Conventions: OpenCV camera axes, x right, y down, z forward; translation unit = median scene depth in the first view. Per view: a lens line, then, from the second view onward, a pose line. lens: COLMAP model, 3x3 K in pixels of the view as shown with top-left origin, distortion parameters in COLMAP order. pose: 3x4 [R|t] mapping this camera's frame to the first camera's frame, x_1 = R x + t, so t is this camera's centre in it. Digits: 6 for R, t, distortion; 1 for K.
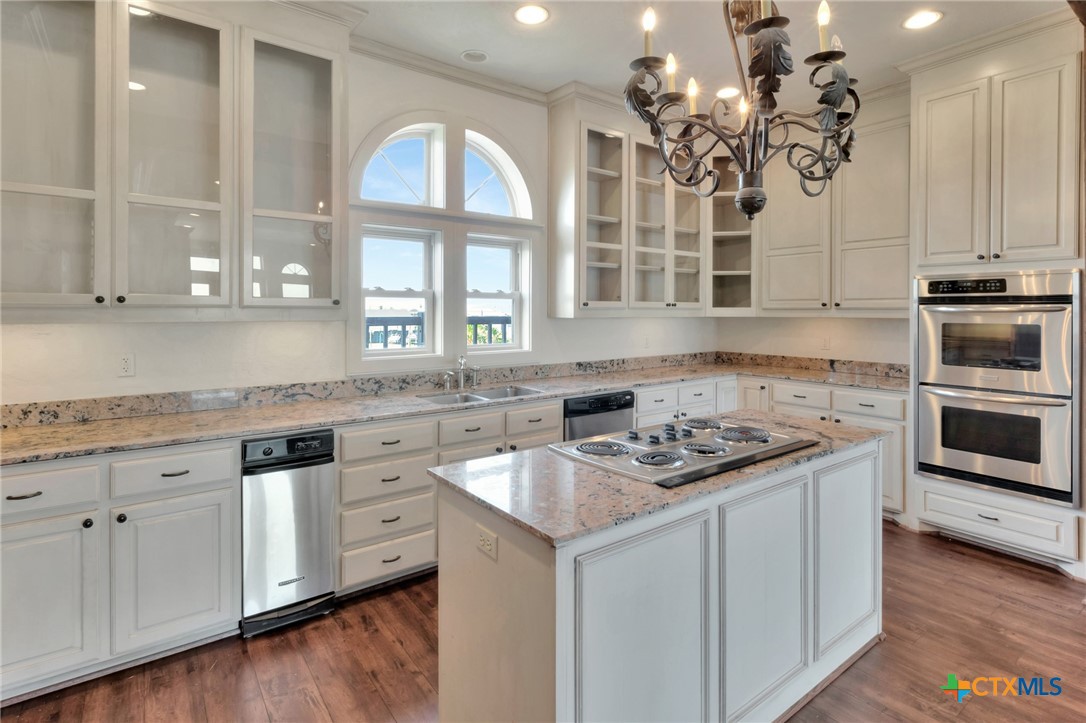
lens RADIAL K [[529.8, 0, 540.6], [0, 529.8, 315.0], [0, 0, 1]] dist [-0.012801, -0.000229]
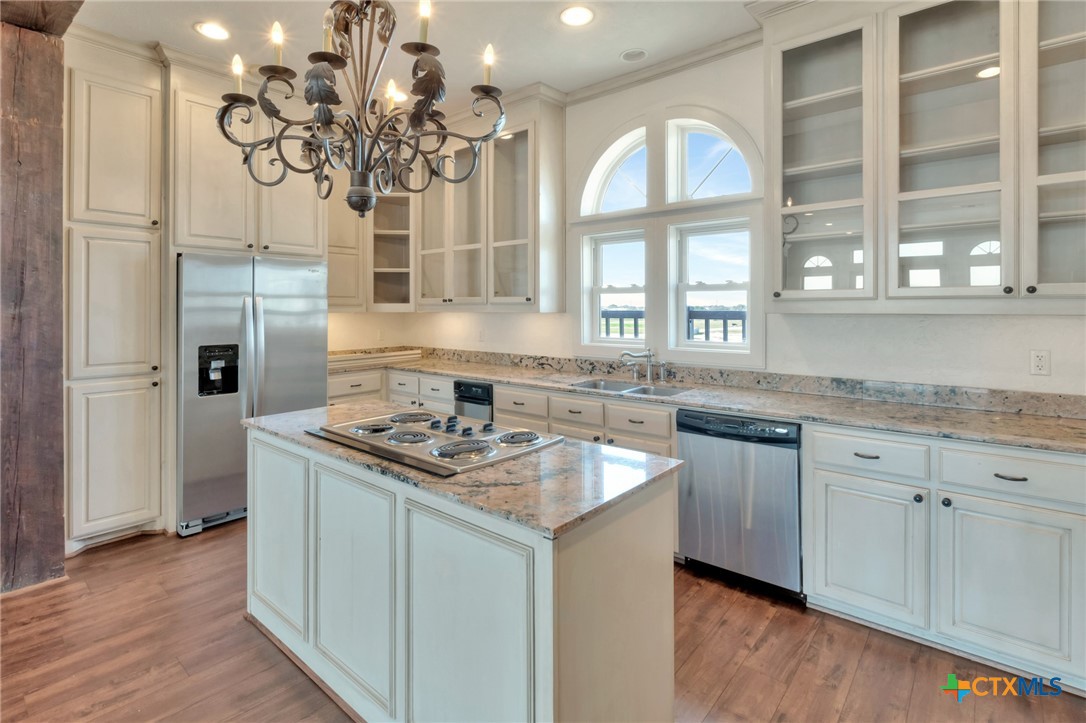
lens RADIAL K [[519.2, 0, 548.6], [0, 519.2, 308.9], [0, 0, 1]] dist [0.001134, 0.000098]
pose [[0.234512, 0.003694, -0.972106, 0.831727], [0.000265, 0.999993, 0.003864, -0.004384], [0.972113, -0.001163, 0.234509, 0.620746]]
